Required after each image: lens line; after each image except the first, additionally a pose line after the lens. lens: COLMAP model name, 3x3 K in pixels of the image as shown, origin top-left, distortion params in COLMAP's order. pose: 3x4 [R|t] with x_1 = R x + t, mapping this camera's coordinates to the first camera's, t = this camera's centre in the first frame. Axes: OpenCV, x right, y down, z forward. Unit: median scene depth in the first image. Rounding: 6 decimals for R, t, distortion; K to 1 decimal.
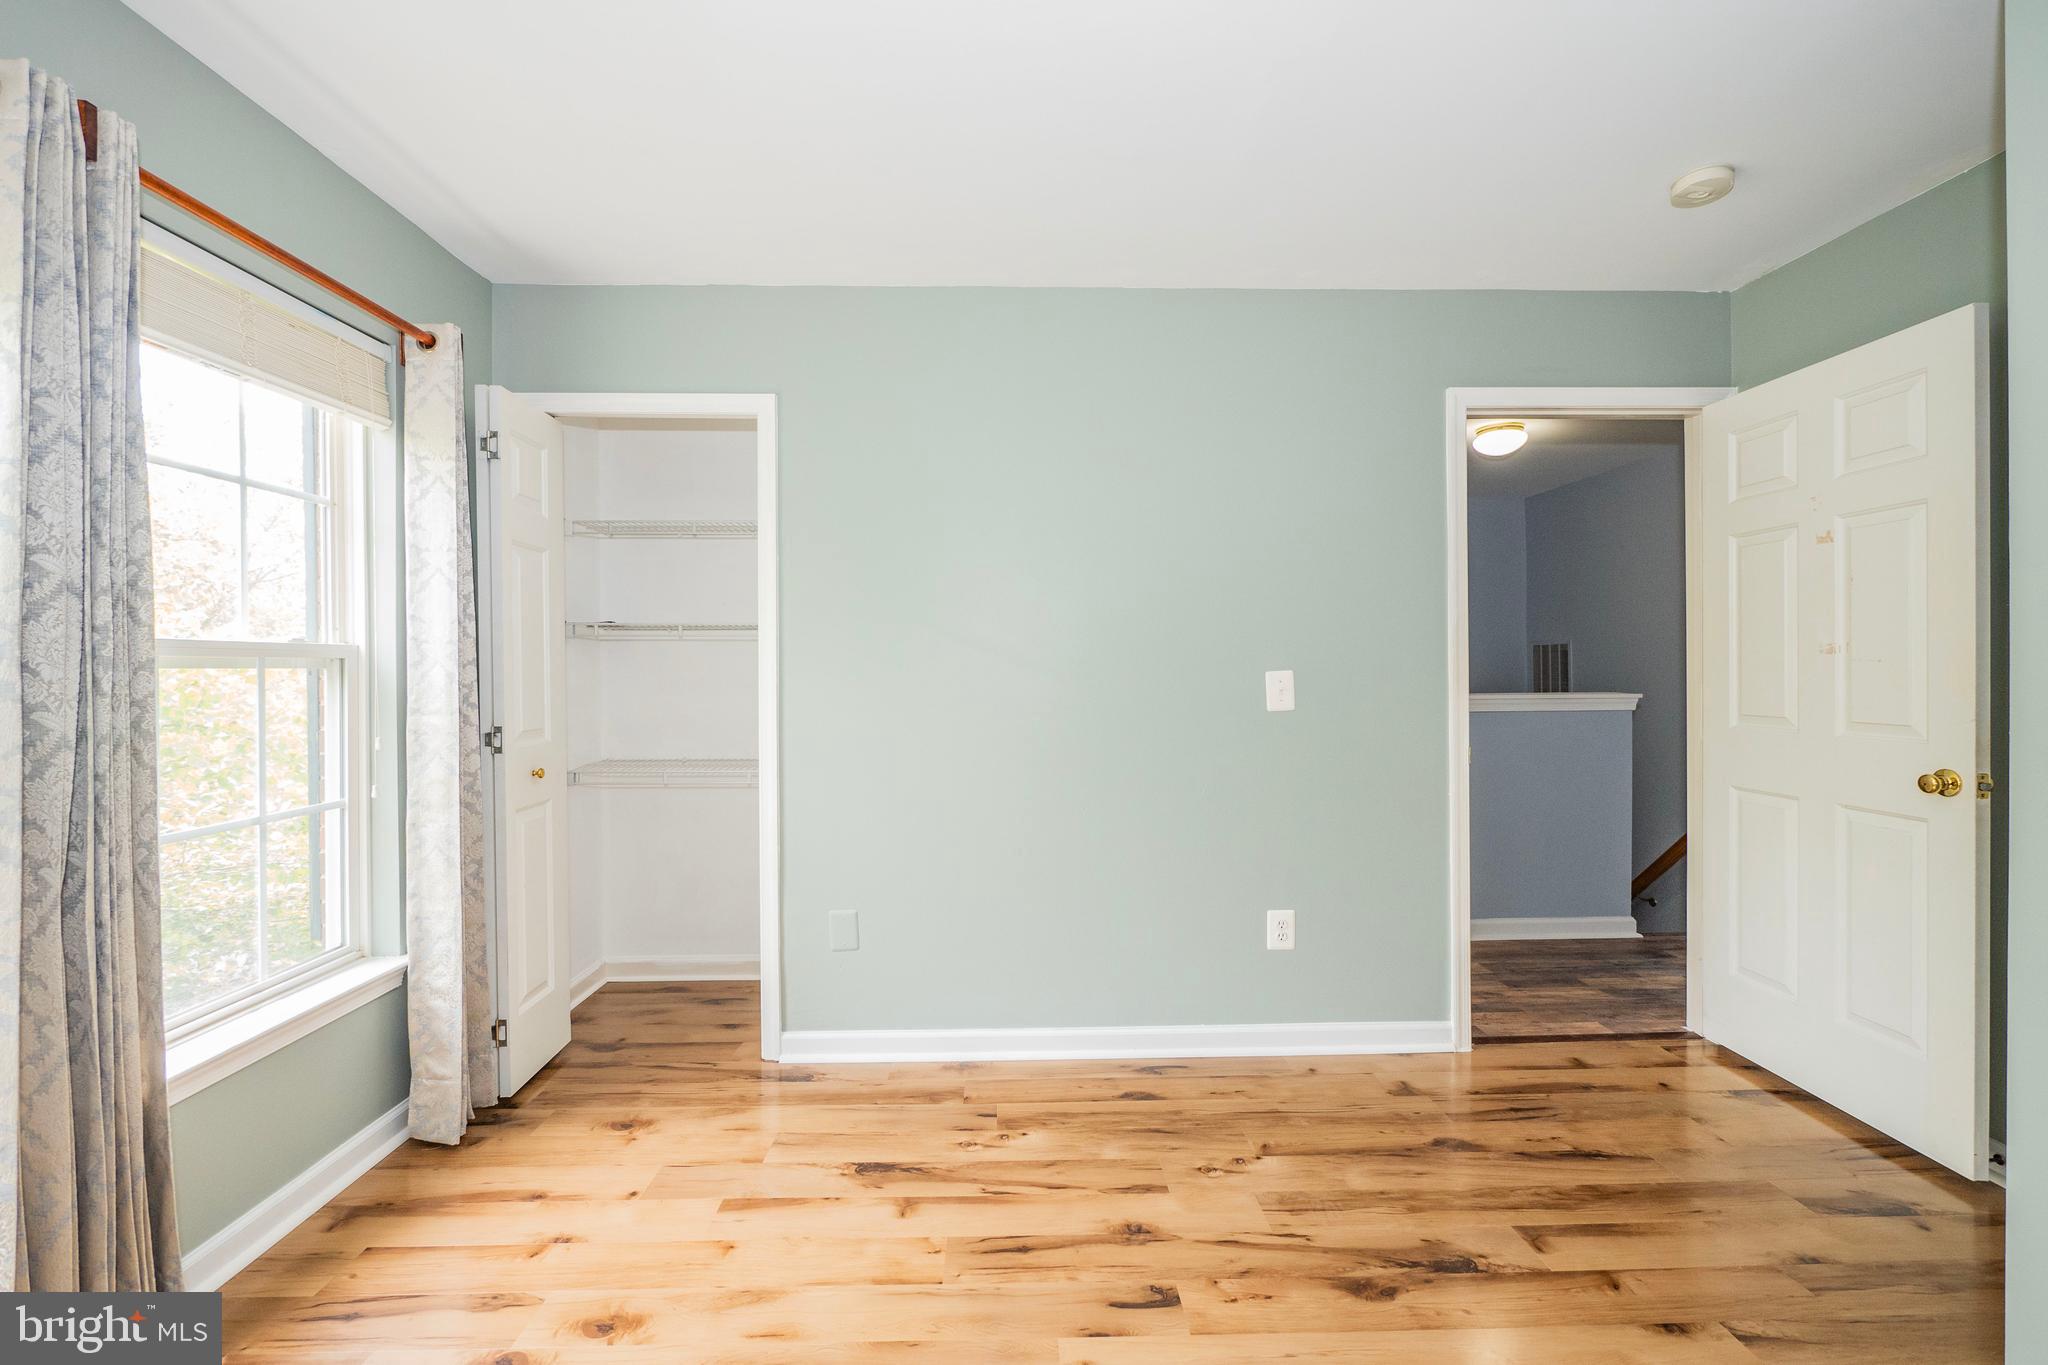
lens RADIAL K [[862.5, 0, 1024.3], [0, 862.5, 676.8], [0, 0, 1]] dist [-0.006249, 0.000483]
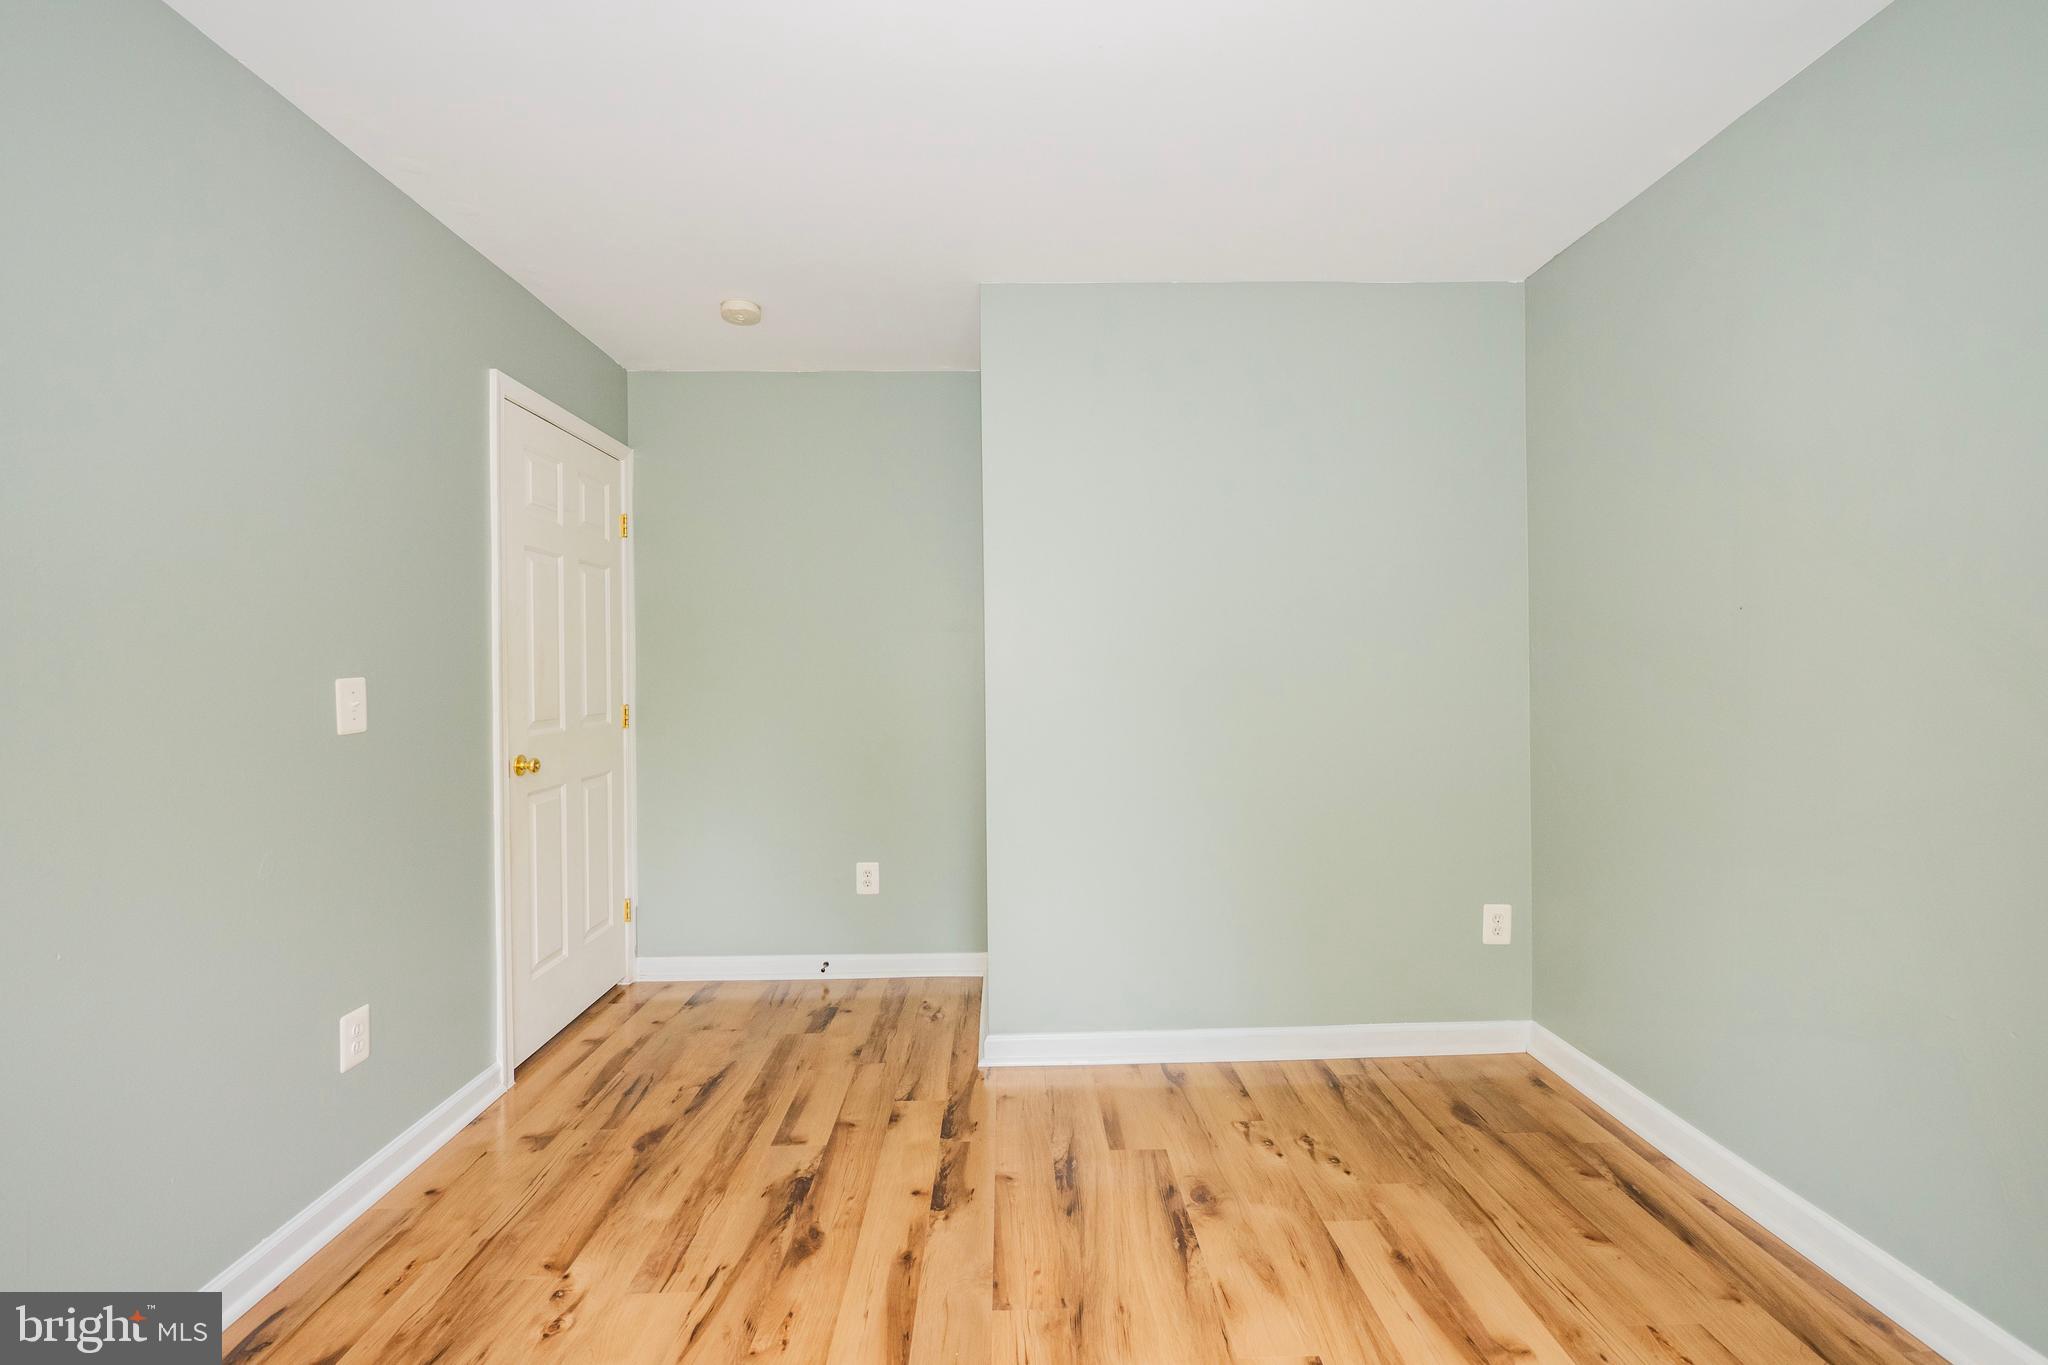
lens RADIAL K [[862.5, 0, 1022.6], [0, 862.5, 676.7], [0, 0, 1]] dist [-0.006249, 0.000483]
pose [[0.002471, 0.001733, 0.999995, -0.534432], [0.015674, 0.999876, -0.001772, 0.002554], [-0.999874, 0.015678, 0.002443, 0.557533]]
